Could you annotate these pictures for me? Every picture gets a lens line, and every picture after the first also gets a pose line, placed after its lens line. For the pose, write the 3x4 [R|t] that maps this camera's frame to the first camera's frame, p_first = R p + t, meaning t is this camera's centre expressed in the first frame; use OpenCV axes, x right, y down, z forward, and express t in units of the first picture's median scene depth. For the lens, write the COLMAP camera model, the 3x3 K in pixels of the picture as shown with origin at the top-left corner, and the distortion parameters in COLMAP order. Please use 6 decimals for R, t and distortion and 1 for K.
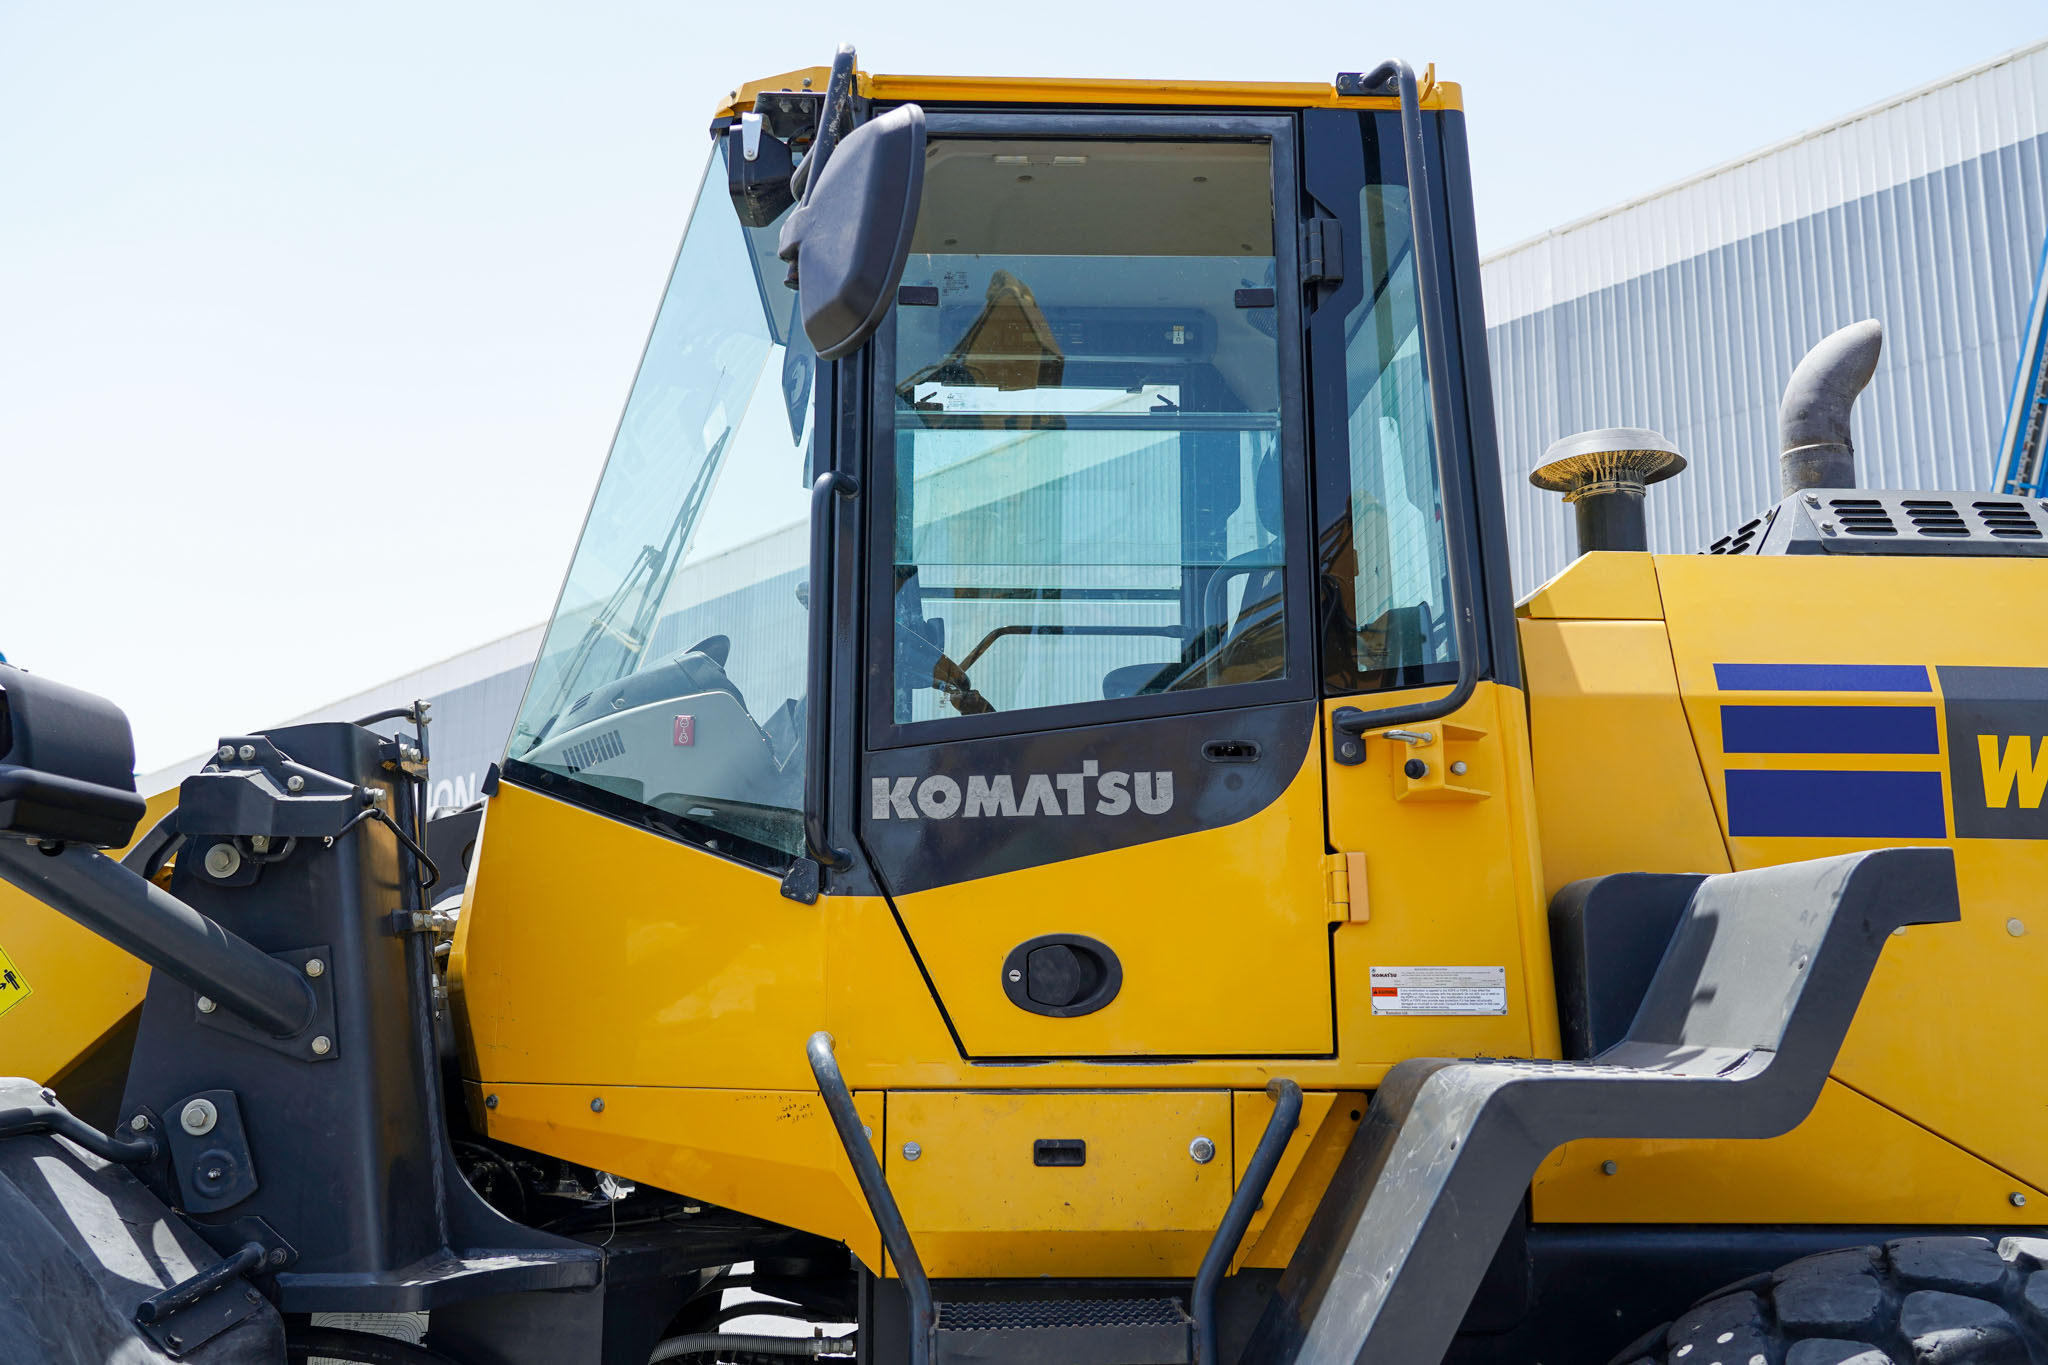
lens RADIAL K [[1821.8, 0, 1013.1], [0, 1821.8, 689.4], [0, 0, 1]] dist [0.013198, 0.012360]
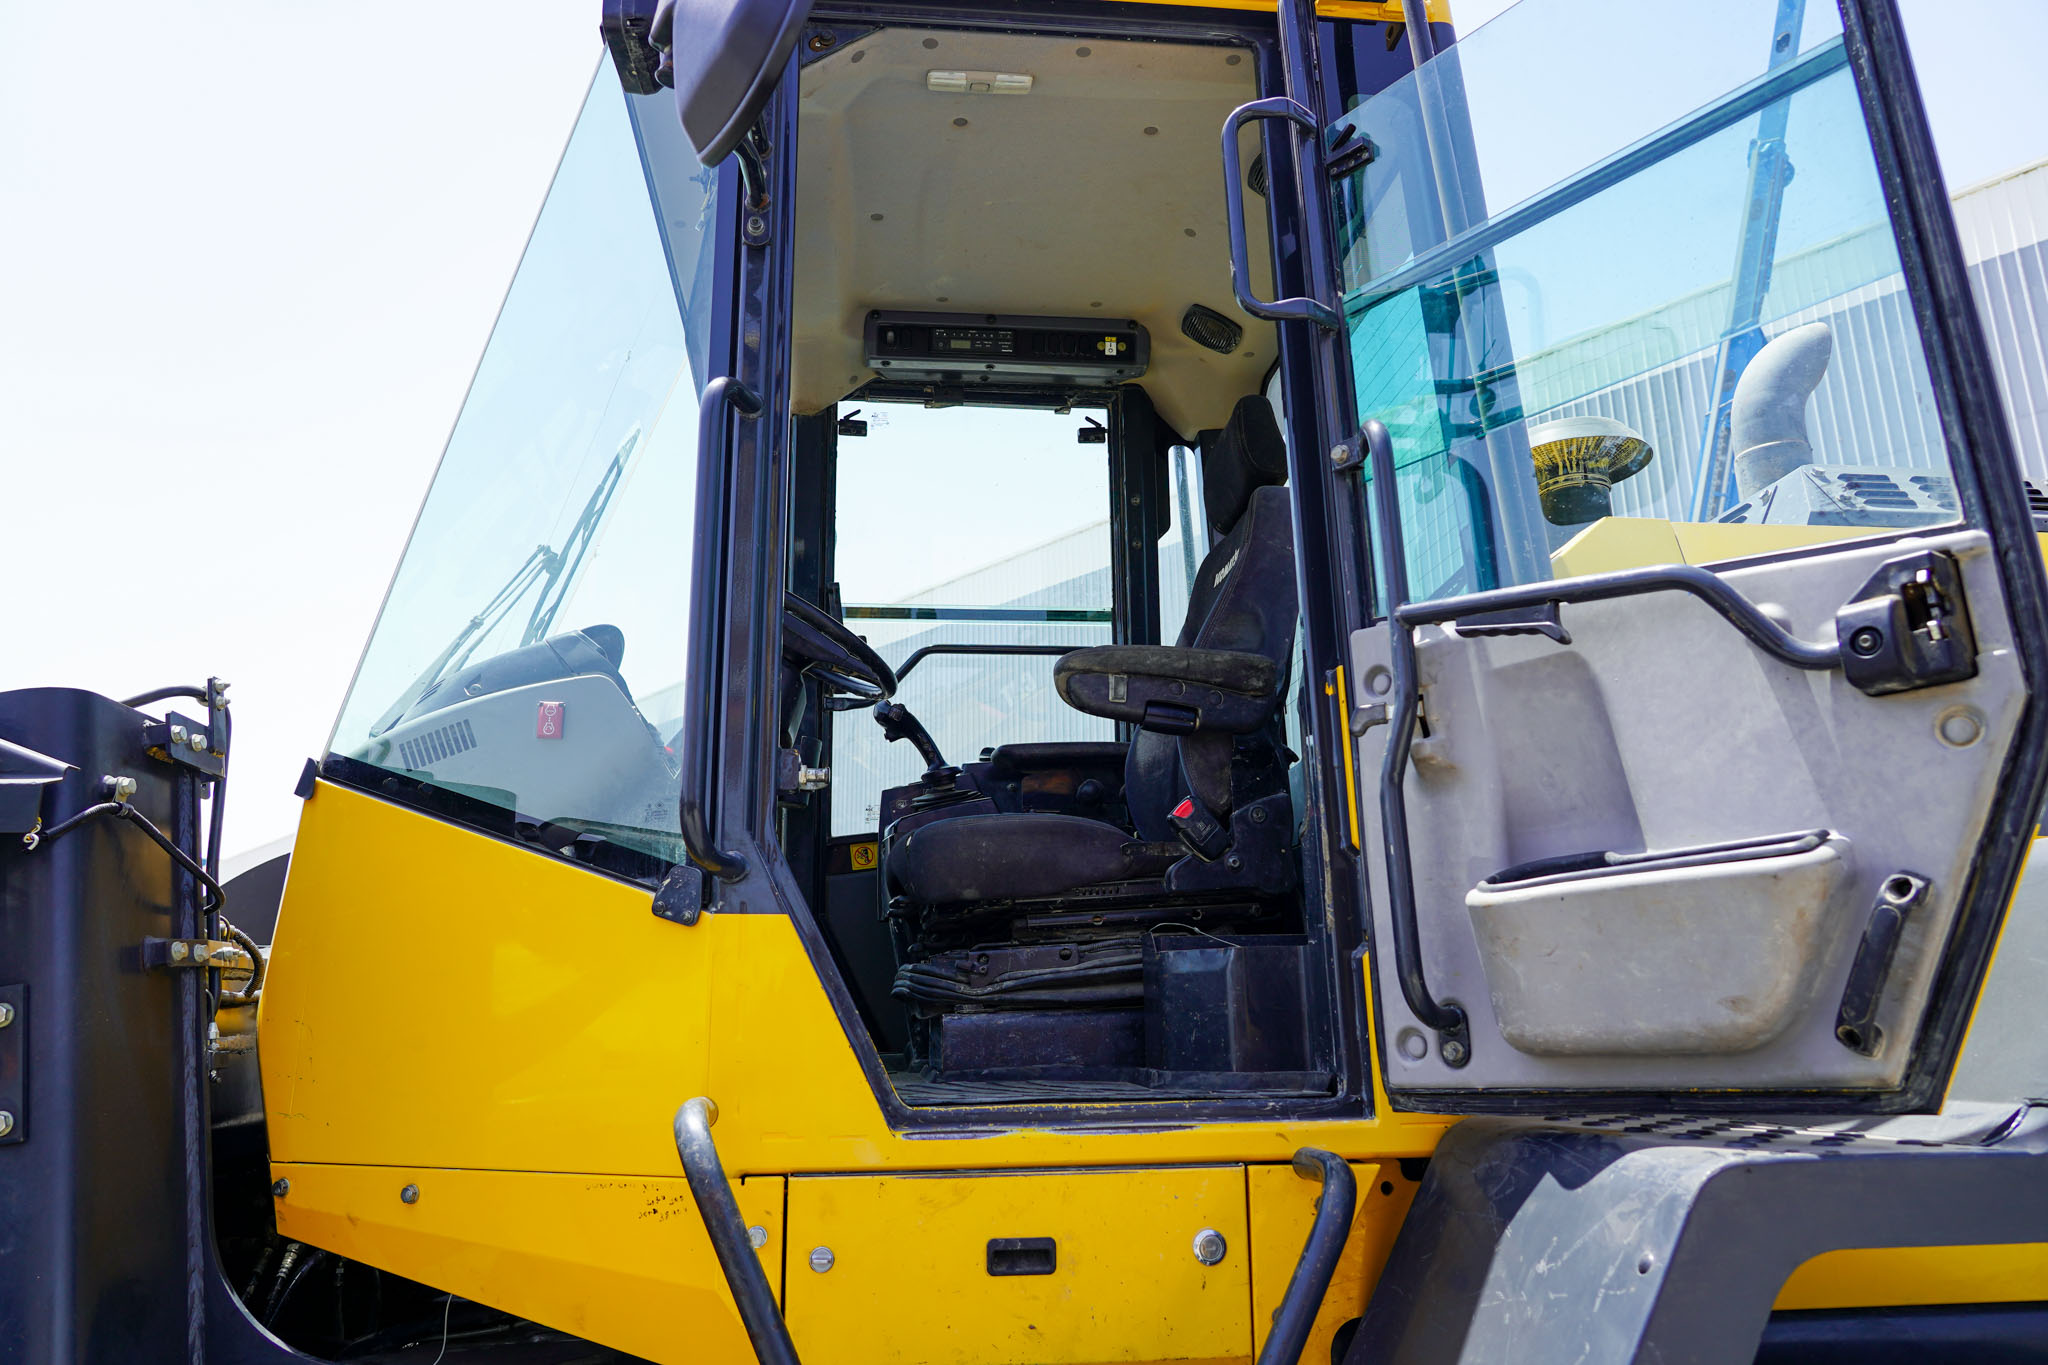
lens RADIAL K [[1388.5, 0, 1016.8], [0, 1388.5, 682.4], [0, 0, 1]] dist [-0.031550, 0.012902]
pose [[0.997540, 0.001748, 0.070074, -0.014750], [0.003806, 0.996863, -0.079049, 0.058789], [-0.069993, 0.079122, 0.994405, 0.380326]]
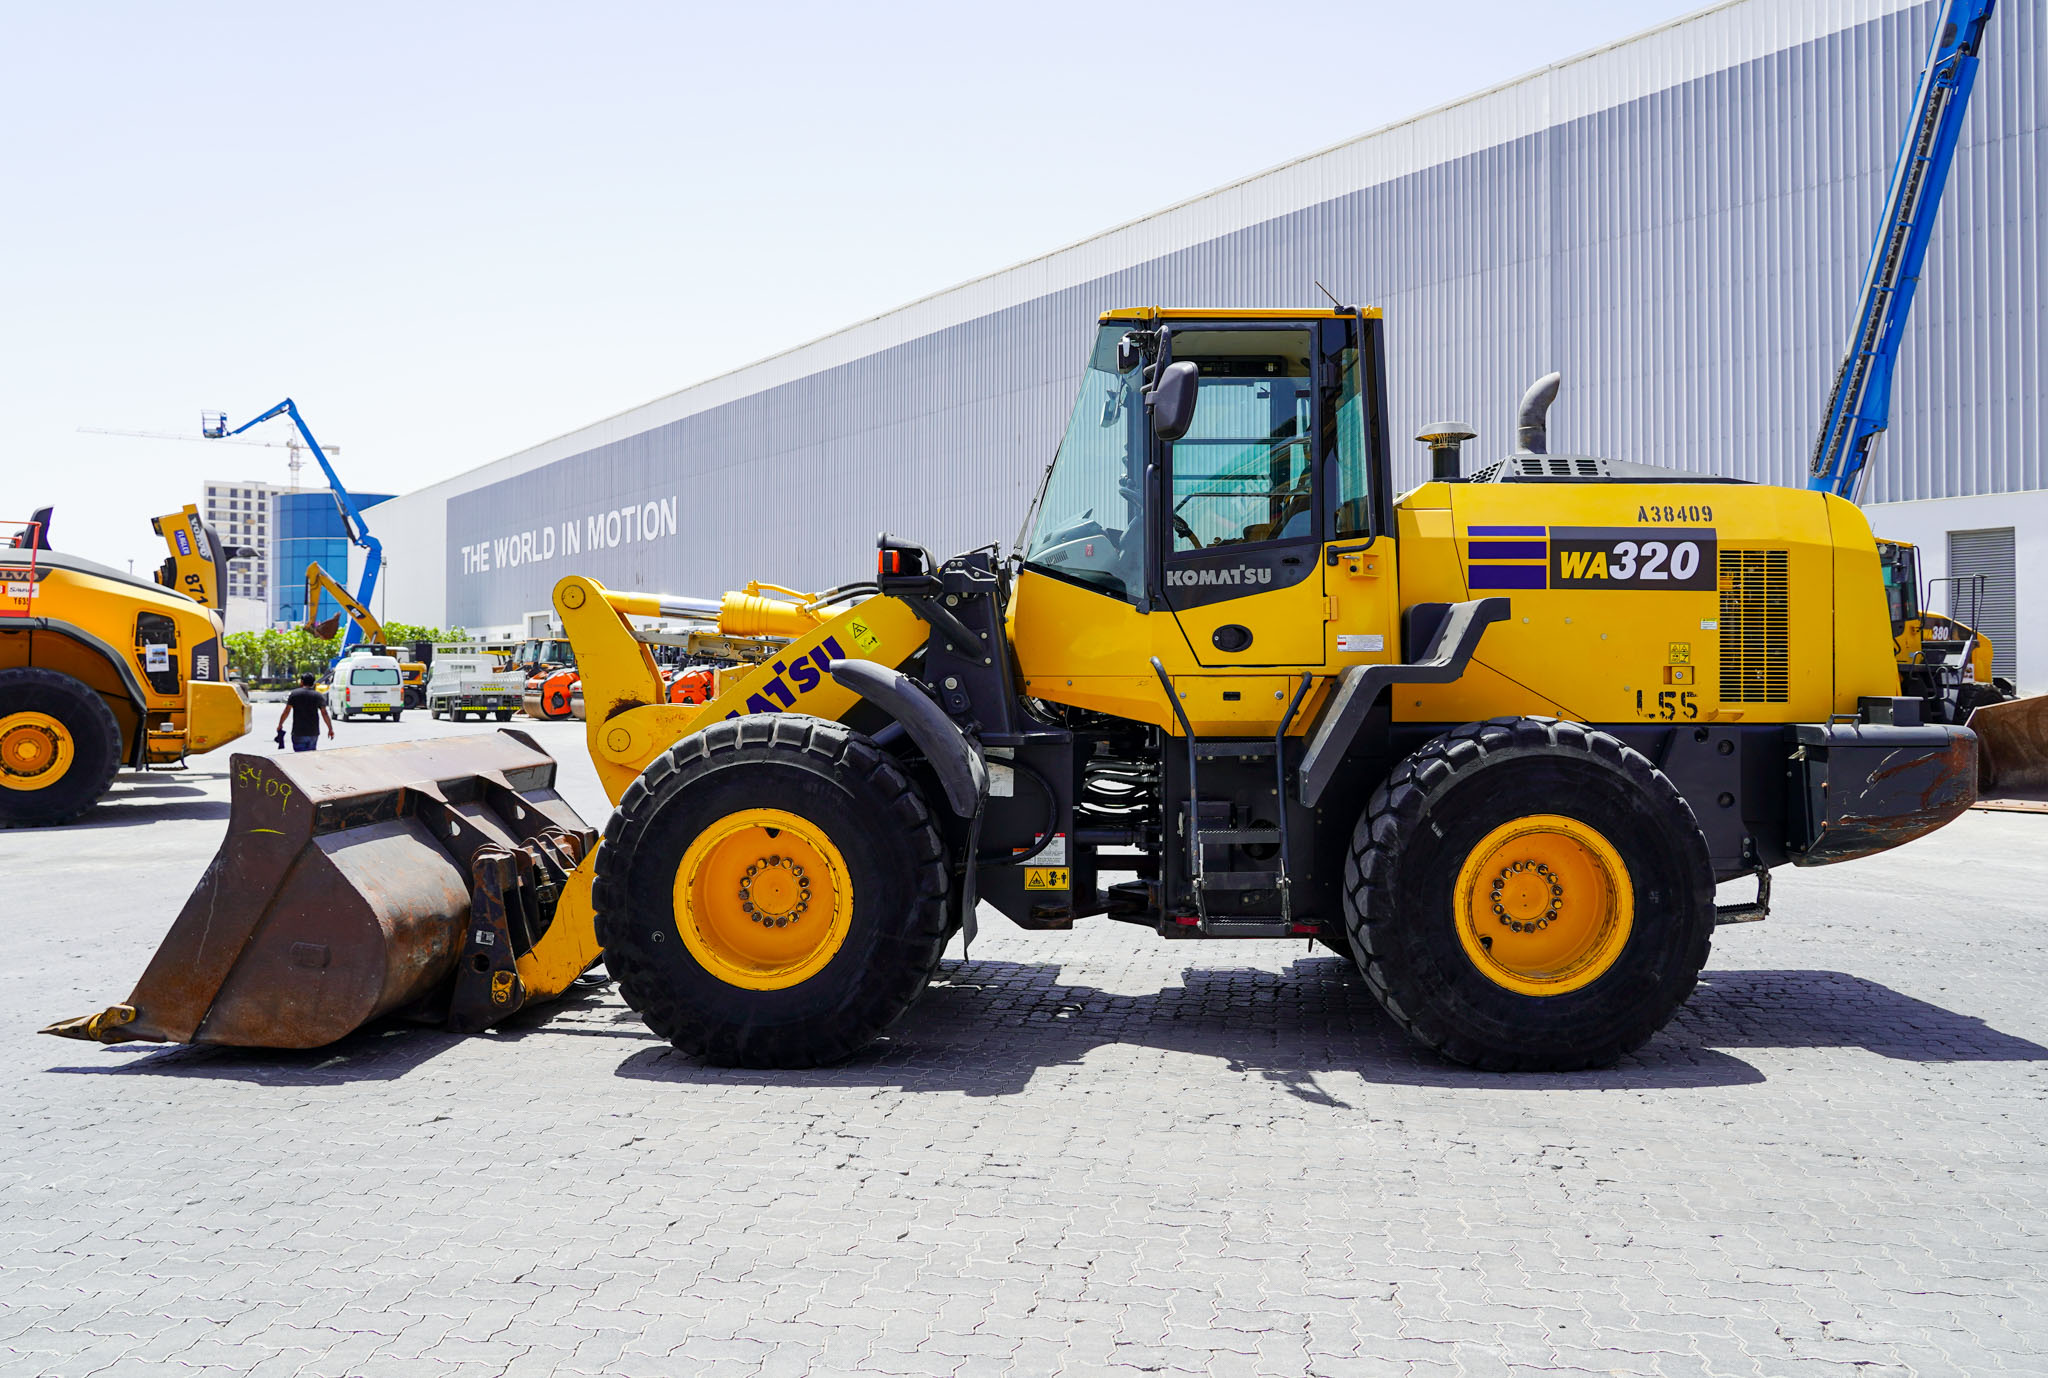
lens RADIAL K [[1666.9, 0, 1030.8], [0, 1666.9, 677.3], [0, 0, 1]] dist [-0.022042, 0.007340]
pose [[0.999488, -0.001175, -0.031961, -0.198653], [0.006433, 0.986287, 0.164911, -0.212295], [0.031329, -0.165032, 0.985790, -1.567799]]
